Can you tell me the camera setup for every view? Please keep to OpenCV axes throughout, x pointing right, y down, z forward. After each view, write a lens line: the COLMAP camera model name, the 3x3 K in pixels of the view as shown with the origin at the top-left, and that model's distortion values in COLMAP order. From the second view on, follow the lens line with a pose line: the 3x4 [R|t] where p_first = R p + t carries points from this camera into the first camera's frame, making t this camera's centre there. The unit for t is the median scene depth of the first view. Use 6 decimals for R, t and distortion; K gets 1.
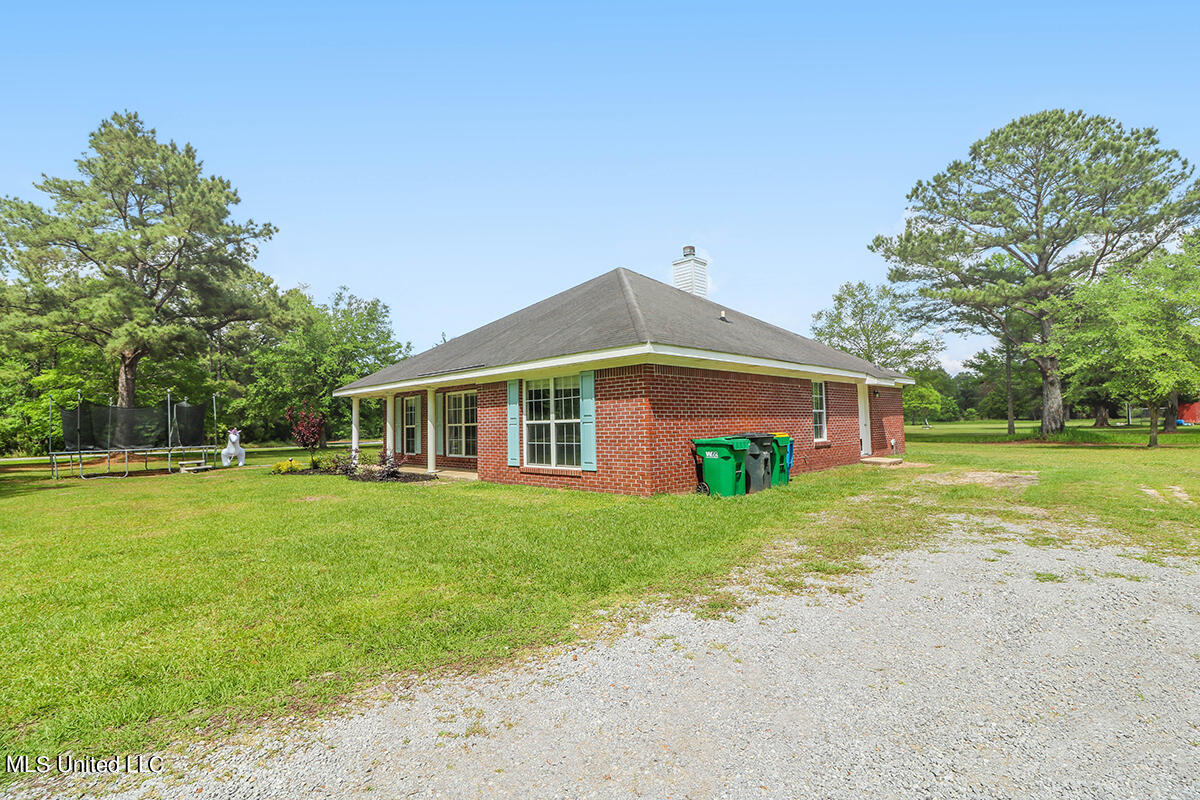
lens RADIAL K [[557.9, 0, 586.3], [0, 557.9, 397.4], [0, 0, 1]] dist [-0.011560, -0.003896]
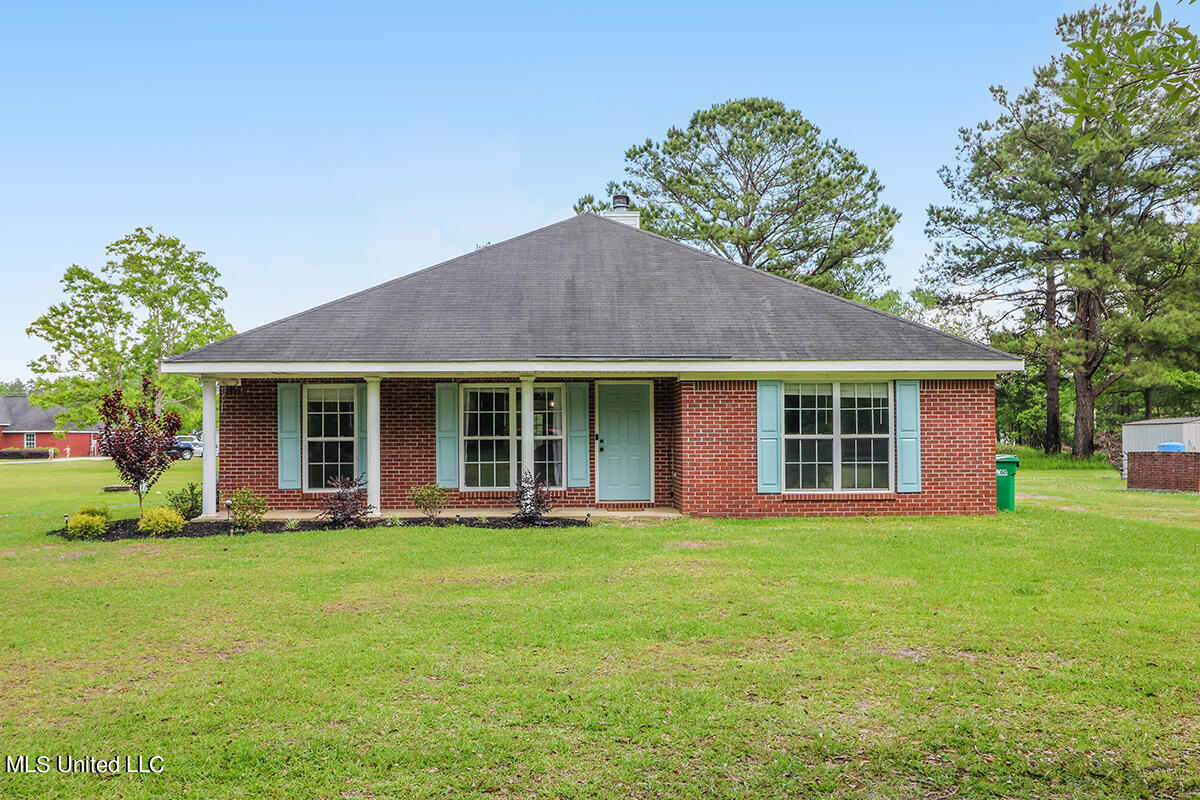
lens RADIAL K [[979.7, 0, 581.4], [0, 979.7, 439.5], [0, 0, 1]] dist [0.004926, -0.007177]
pose [[0.683899, 0.020347, 0.729293, -1.262426], [-0.048027, 0.998698, 0.017174, 0.038215], [-0.727994, -0.046771, 0.683986, 0.264759]]
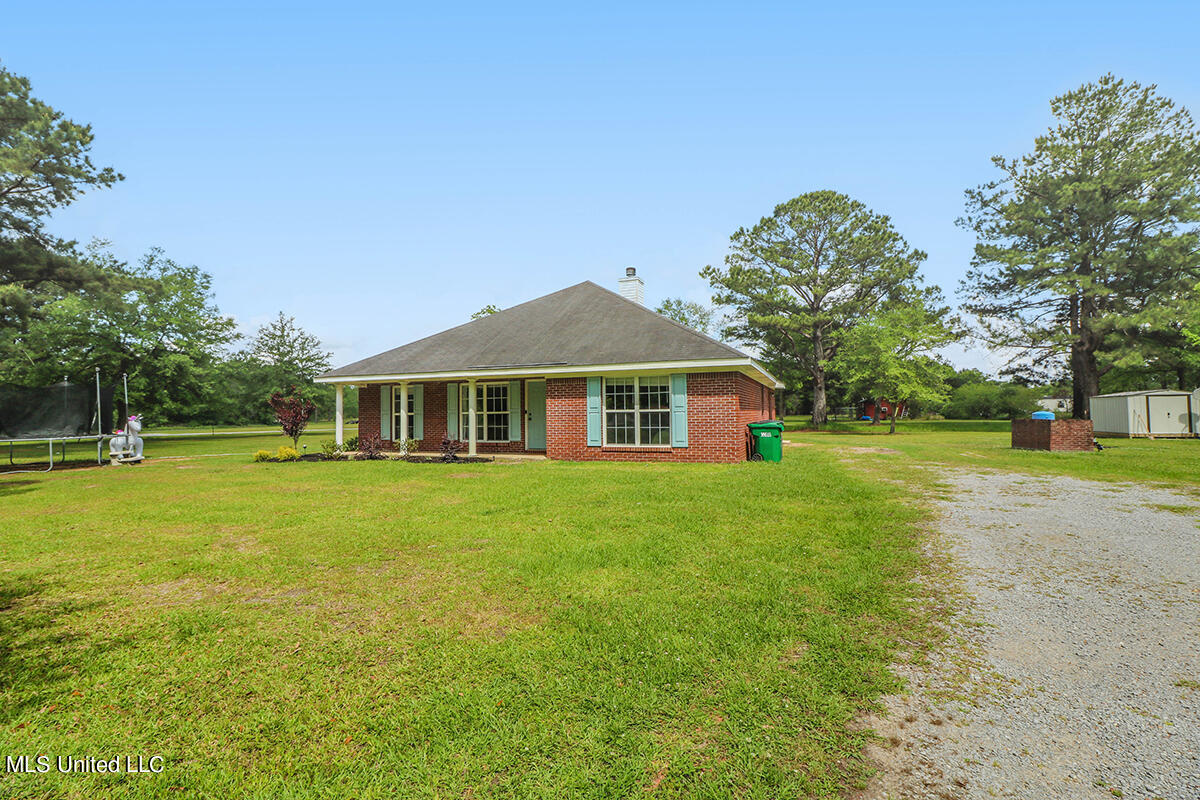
lens RADIAL K [[557.9, 0, 586.8], [0, 557.9, 401.8], [0, 0, 1]] dist [-0.011560, -0.003896]
pose [[0.916013, 0.020060, 0.400646, -0.630631], [-0.028866, 0.999456, 0.015957, 0.004872], [-0.400108, -0.026182, 0.916094, -0.124445]]
